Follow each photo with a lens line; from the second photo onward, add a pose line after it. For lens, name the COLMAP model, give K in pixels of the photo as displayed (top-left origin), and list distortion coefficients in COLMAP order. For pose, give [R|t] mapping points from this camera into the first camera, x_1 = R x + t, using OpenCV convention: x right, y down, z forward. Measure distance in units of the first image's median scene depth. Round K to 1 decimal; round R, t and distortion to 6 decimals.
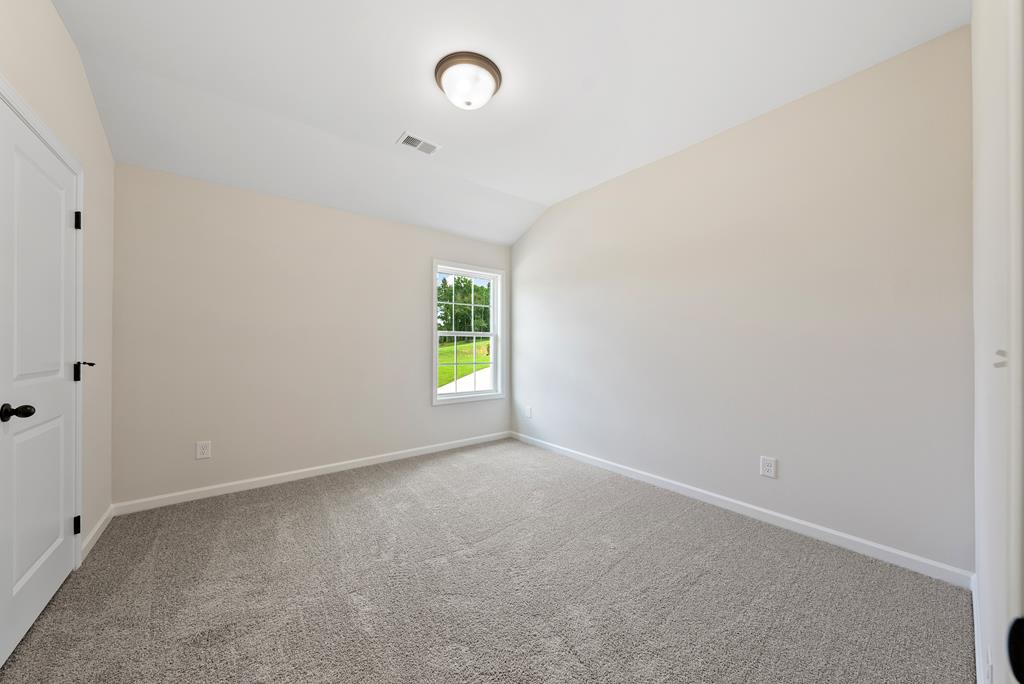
lens RADIAL K [[355.1, 0, 509.5], [0, 355.1, 341.2], [0, 0, 1]] dist [-0.001280, -0.000108]
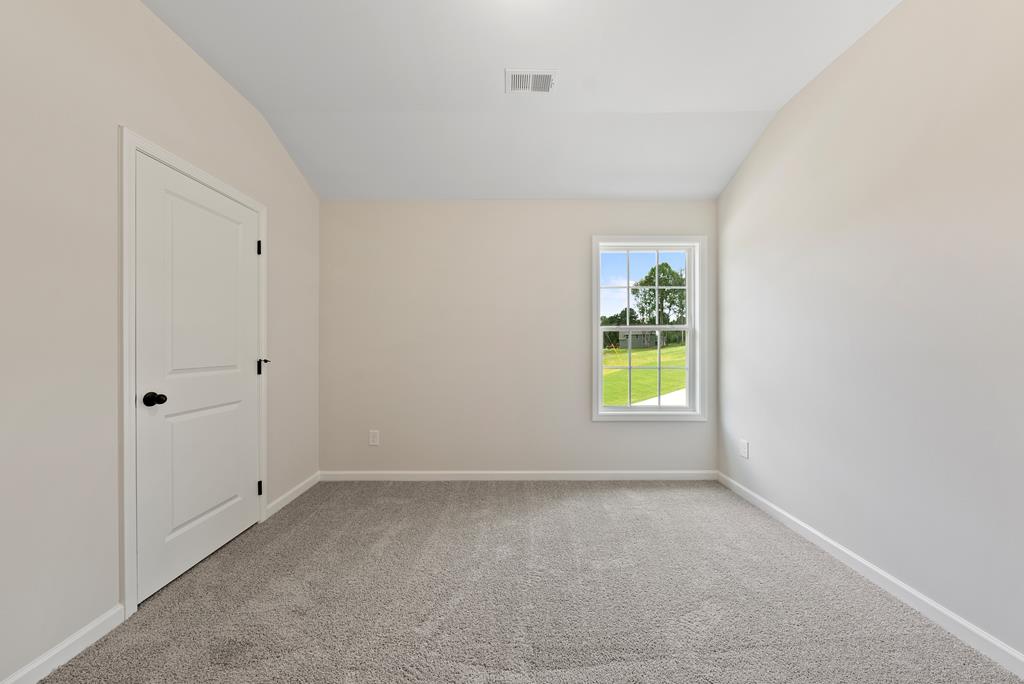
lens RADIAL K [[355.8, 0, 507.8], [0, 355.8, 343.5], [0, 0, 1]] dist [-0.002139, -0.000109]
pose [[0.786267, -0.006527, -0.617853, 0.153557], [0.011760, 0.999921, 0.004403, 0.003371], [0.617775, -0.010728, 0.786282, 0.317200]]
